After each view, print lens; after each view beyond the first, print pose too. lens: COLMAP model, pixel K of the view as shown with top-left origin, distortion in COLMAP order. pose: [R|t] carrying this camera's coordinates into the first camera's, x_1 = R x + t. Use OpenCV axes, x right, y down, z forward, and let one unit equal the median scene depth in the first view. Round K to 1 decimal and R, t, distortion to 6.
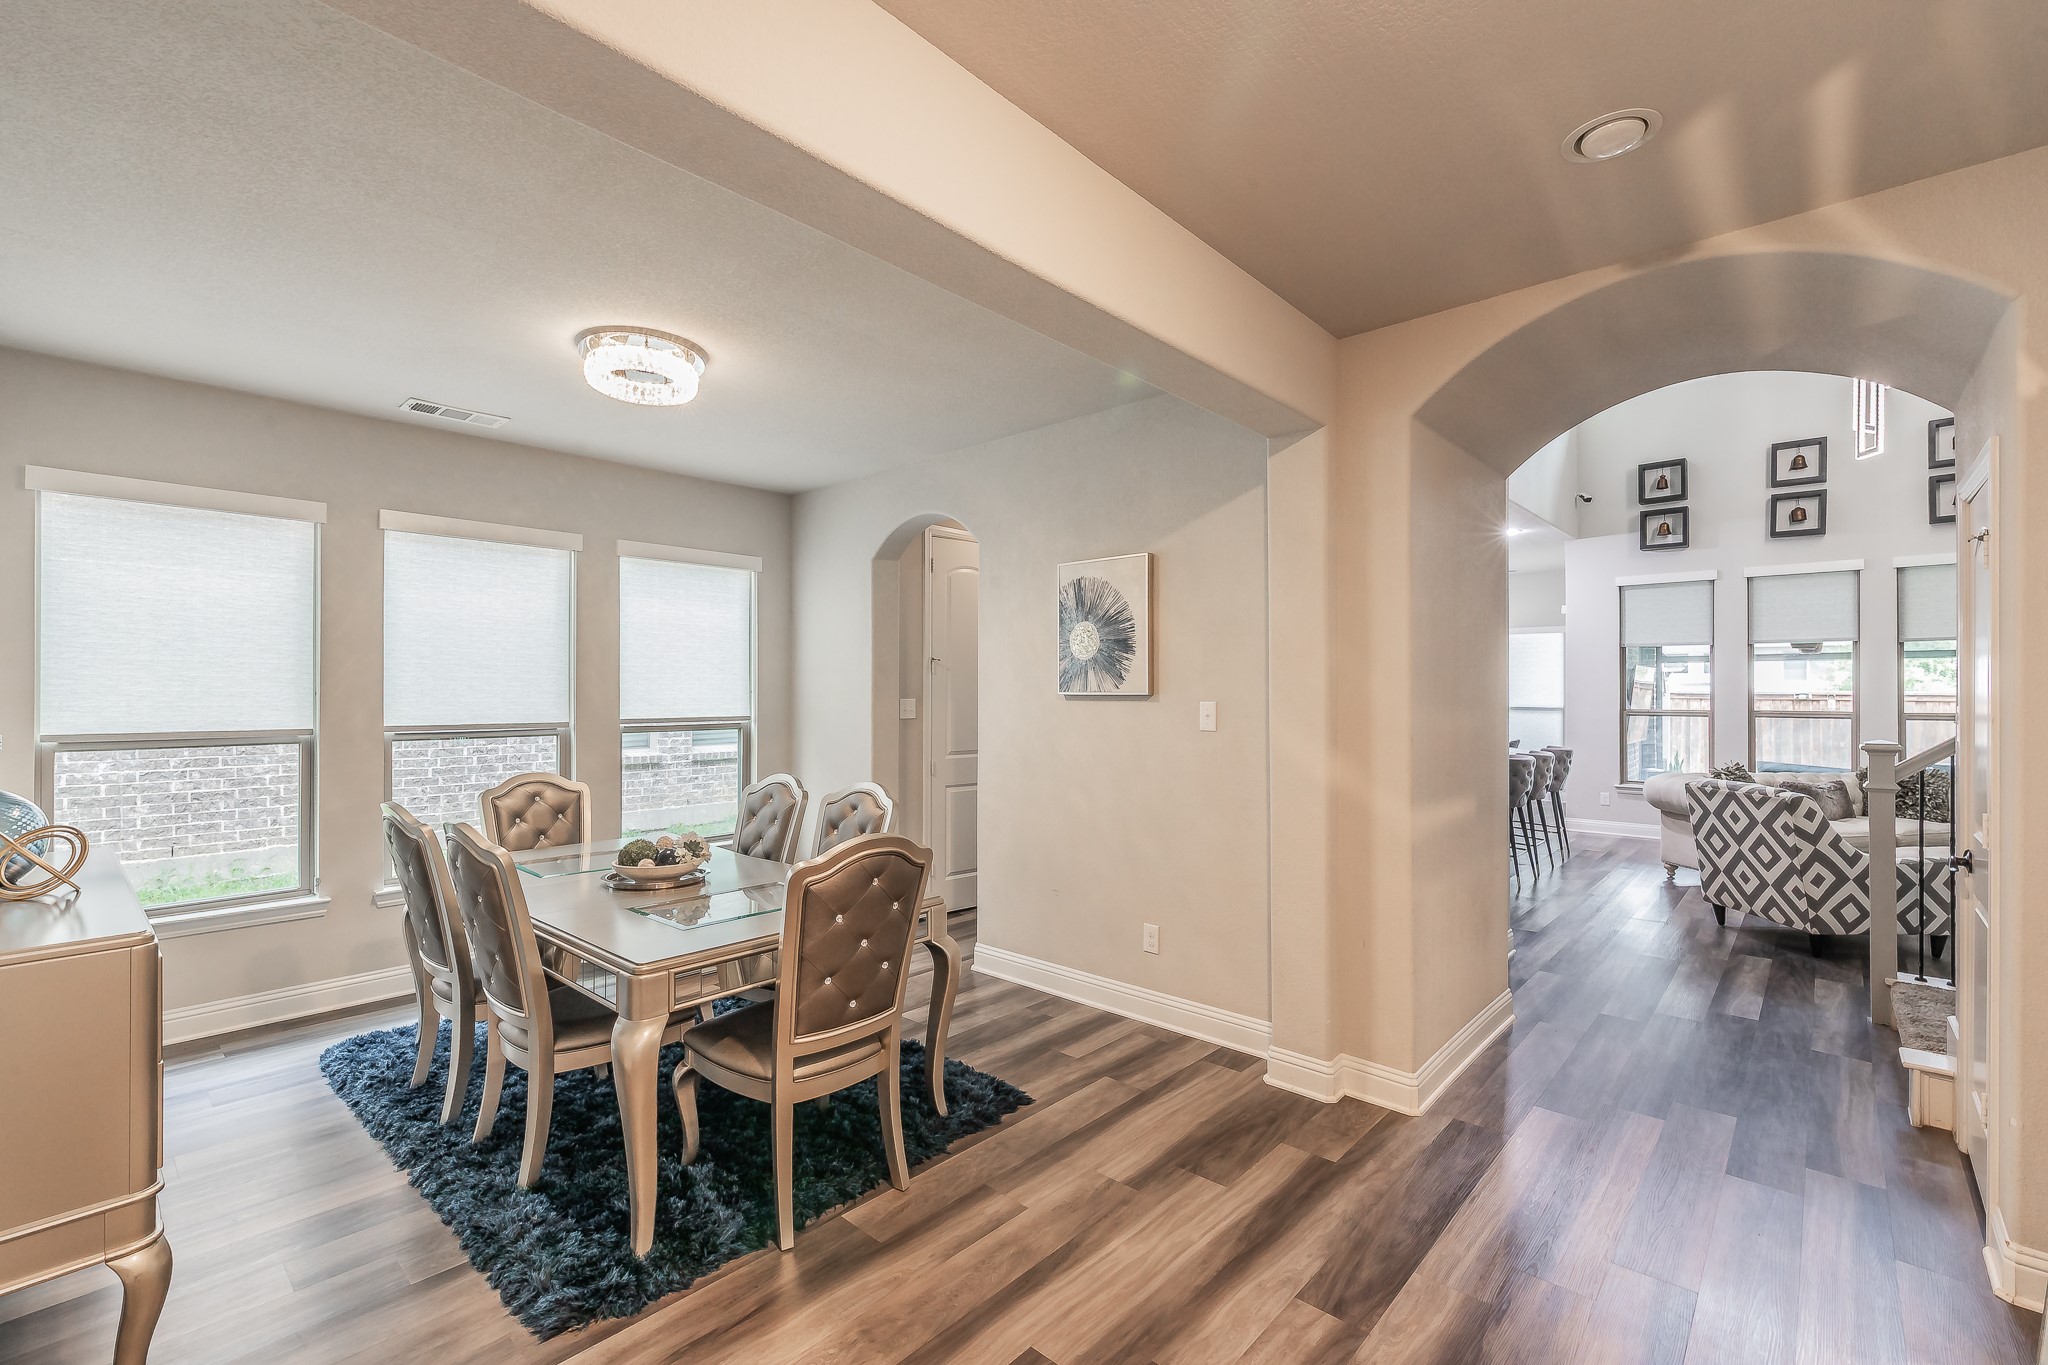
lens RADIAL K [[892.3, 0, 1020.4], [0, 892.3, 674.7], [0, 0, 1]] dist [-0.000273, -0.000075]
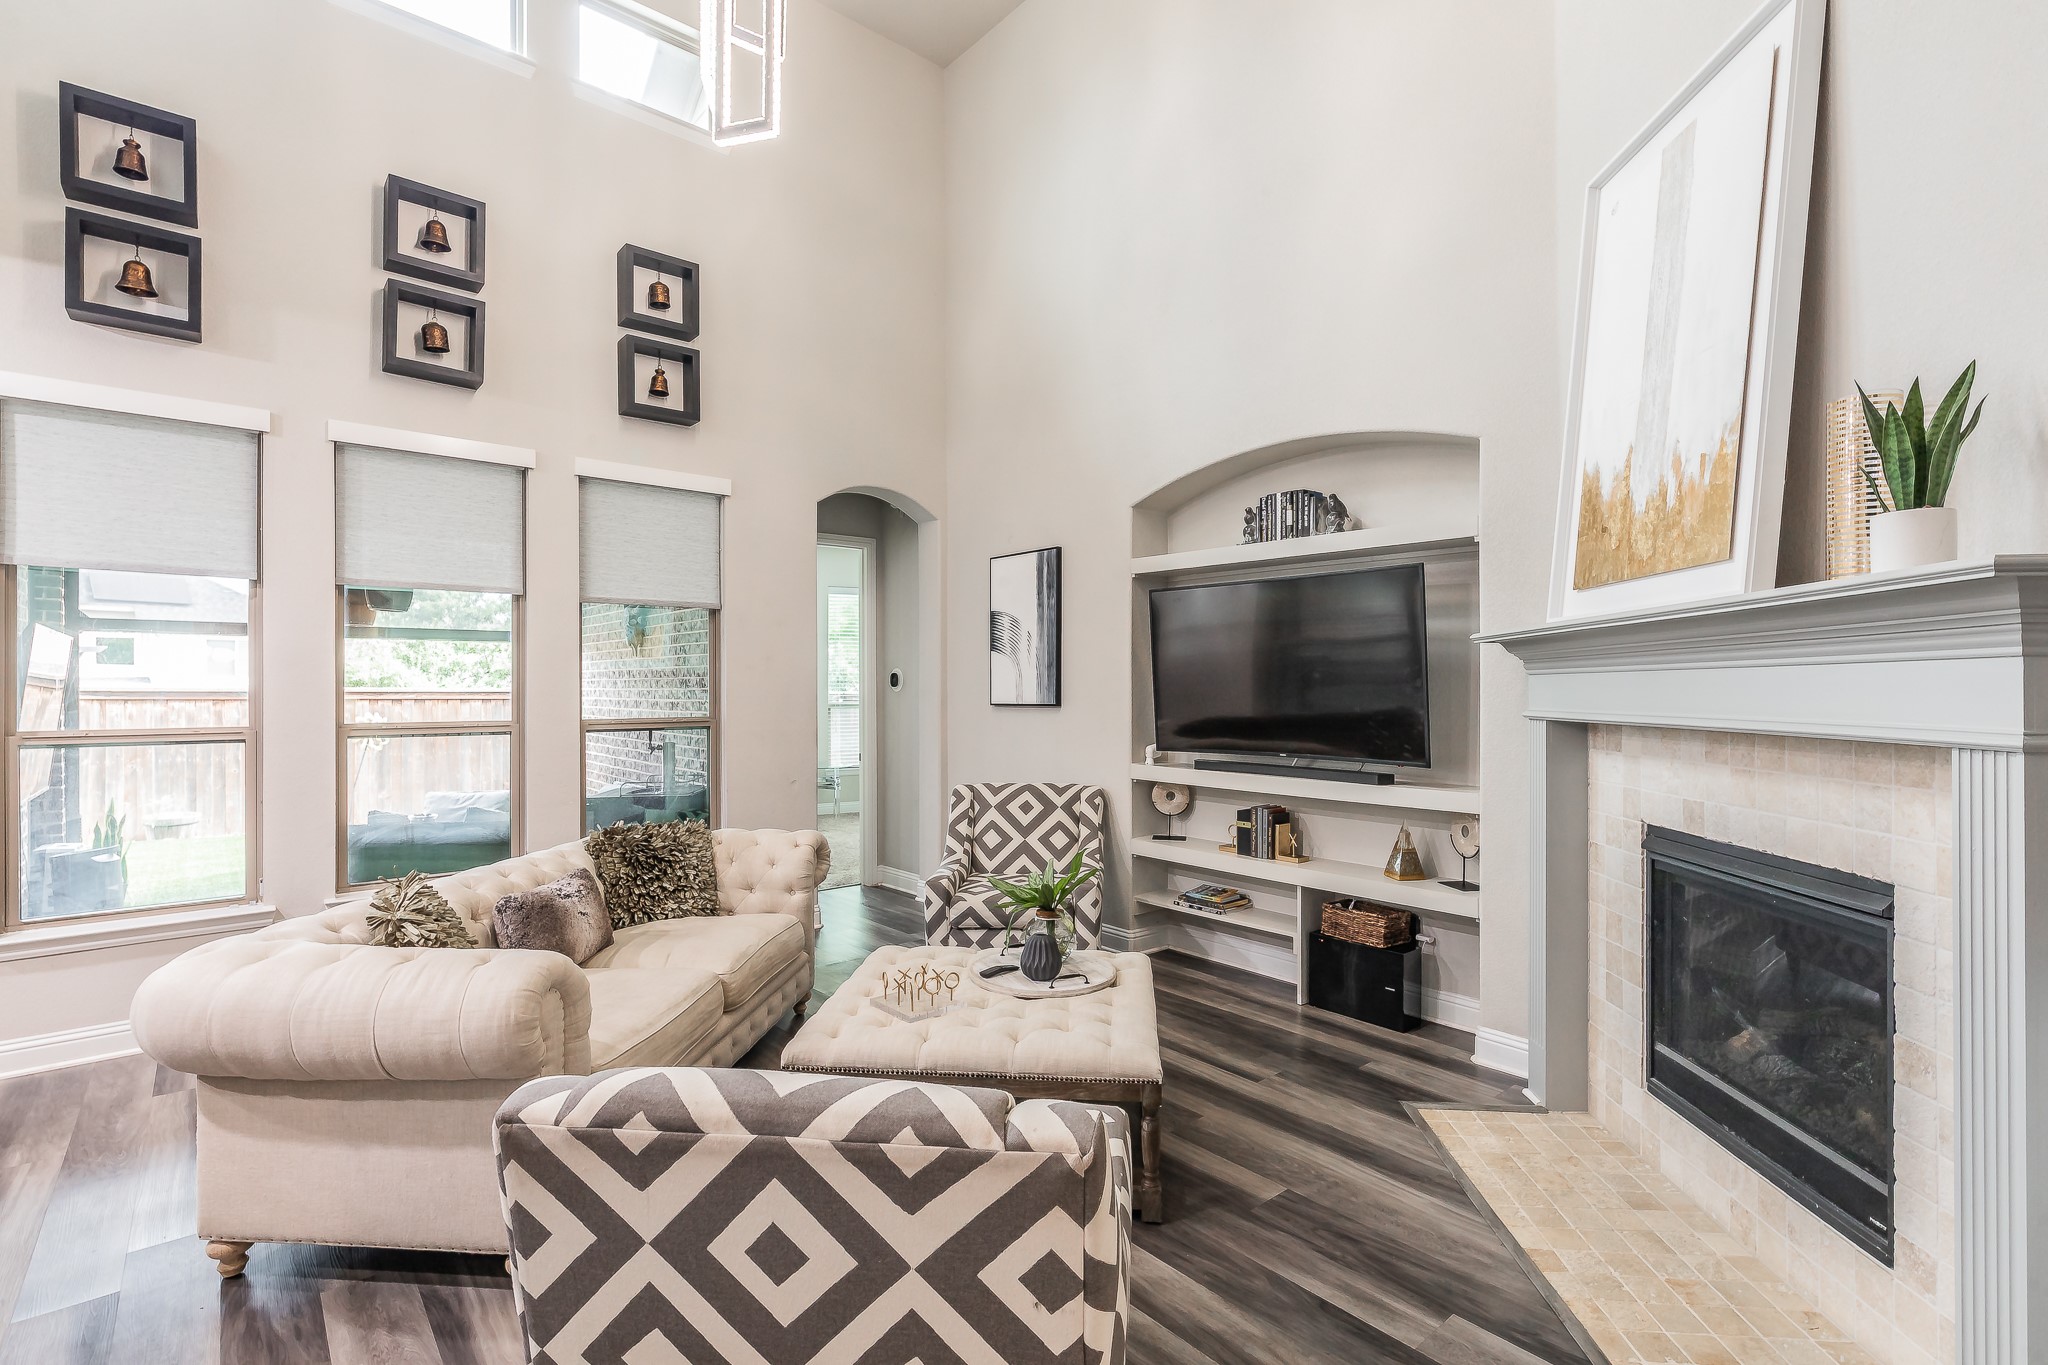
lens RADIAL K [[953.8, 0, 1021.1], [0, 953.8, 669.8], [0, 0, 1]] dist [0.012831, 0.000190]
pose [[0.127994, 0.012840, 0.991692, 0.379766], [-0.007148, 0.999902, -0.012024, 0.012931], [-0.991749, -0.005549, 0.128073, 0.603076]]
